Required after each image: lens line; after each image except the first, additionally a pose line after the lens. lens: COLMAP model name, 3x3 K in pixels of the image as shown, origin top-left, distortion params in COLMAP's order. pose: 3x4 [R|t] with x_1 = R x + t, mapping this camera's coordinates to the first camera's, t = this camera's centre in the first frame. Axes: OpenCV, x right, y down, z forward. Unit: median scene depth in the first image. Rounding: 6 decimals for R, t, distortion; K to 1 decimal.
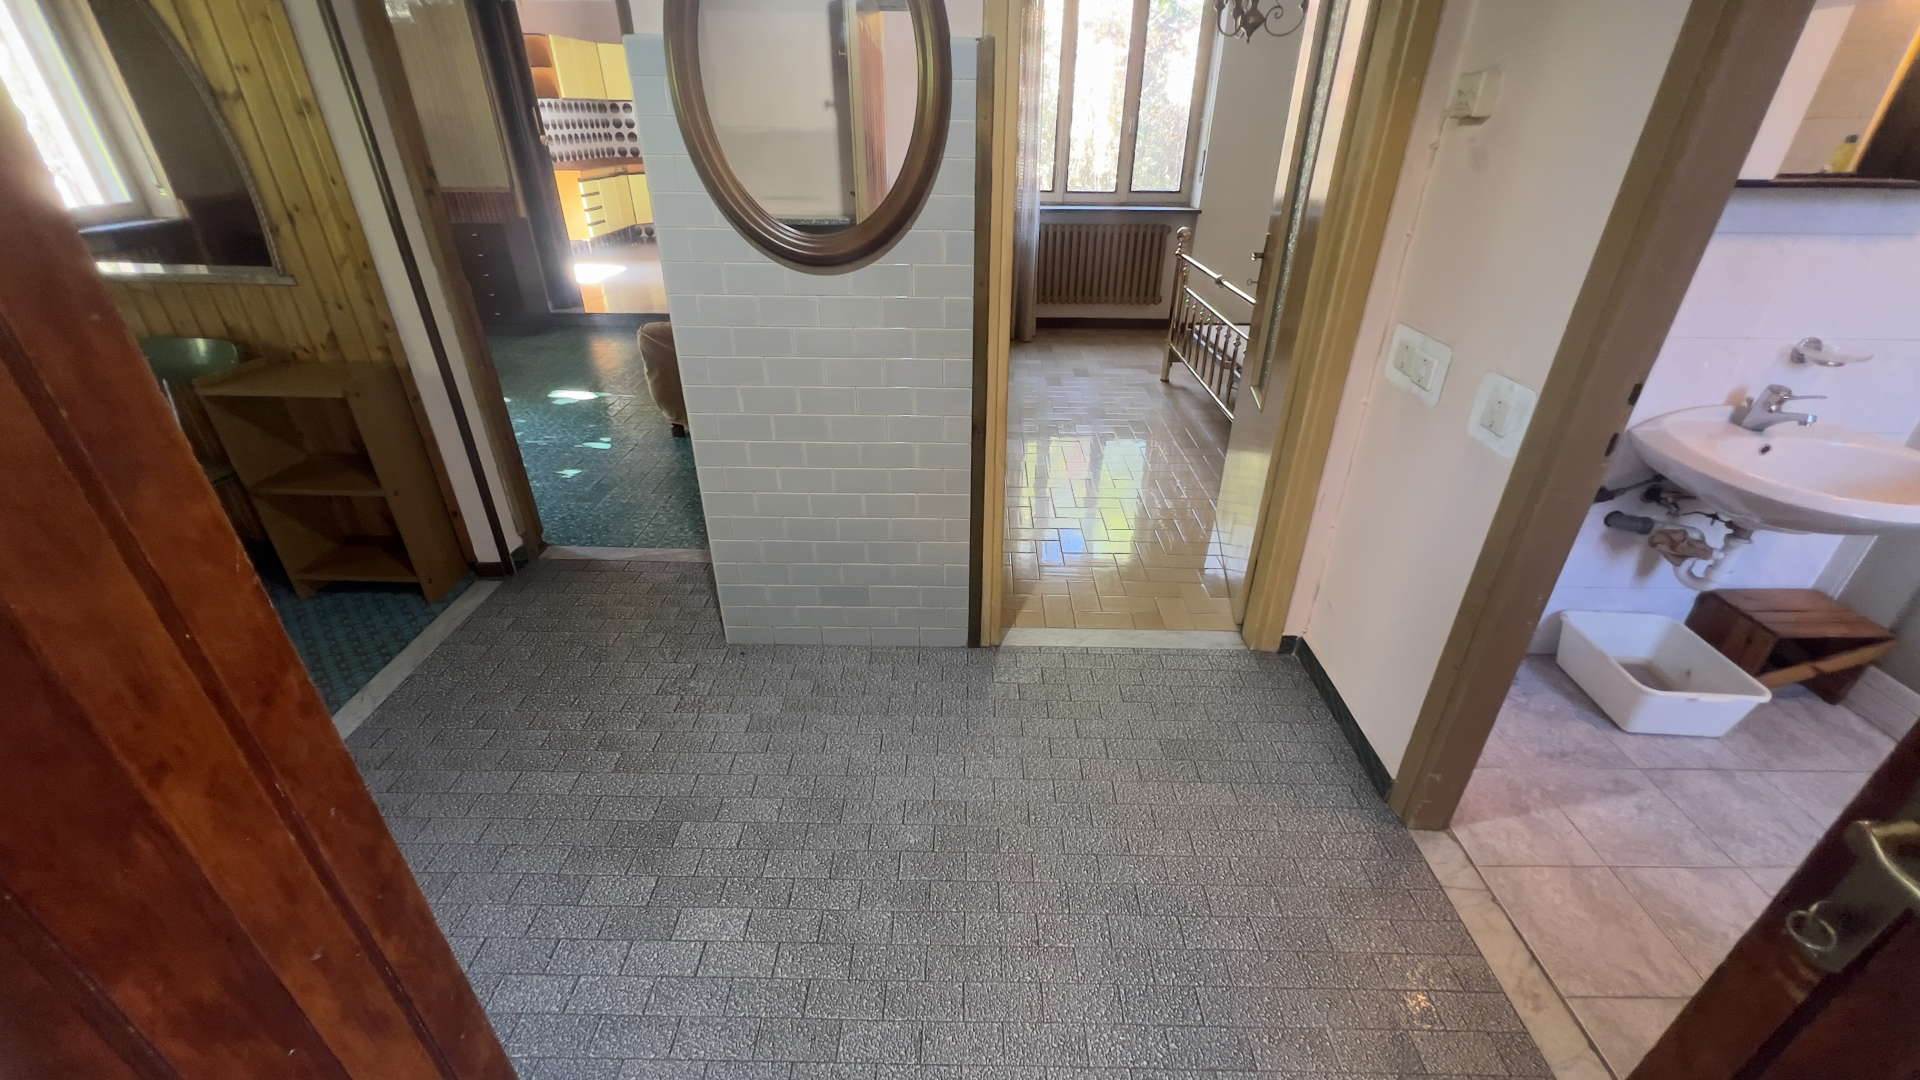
lens RADIAL K [[768.9, 0, 963.8], [0, 768.9, 542.3], [0, 0, 1]] dist [0.004527, 0.000737]
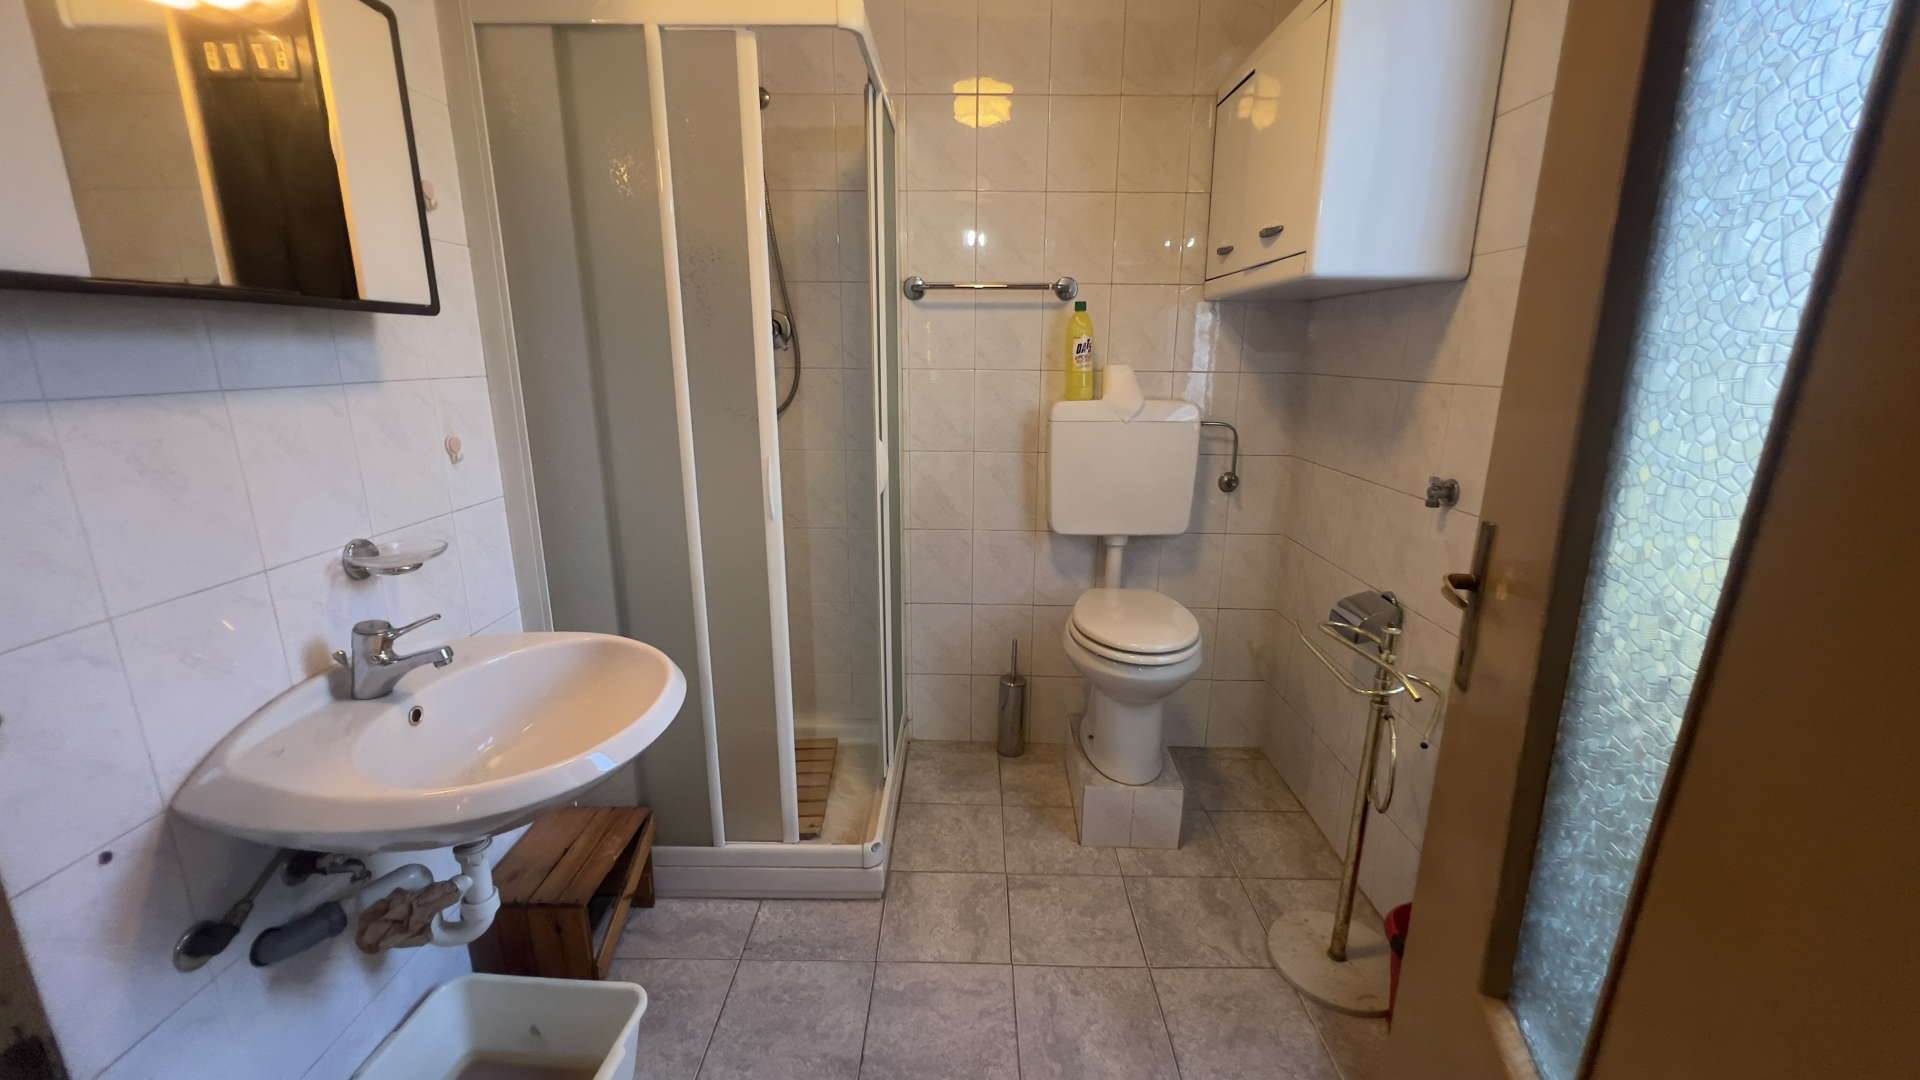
lens RADIAL K [[768.9, 0, 959.1], [0, 768.9, 540.6], [0, 0, 1]] dist [0.004527, 0.000737]
pose [[0.013661, -0.250249, 0.968085, 0.481942], [0.484826, 0.848410, 0.212472, -0.154848], [-0.874504, 0.466450, 0.132917, 0.473919]]
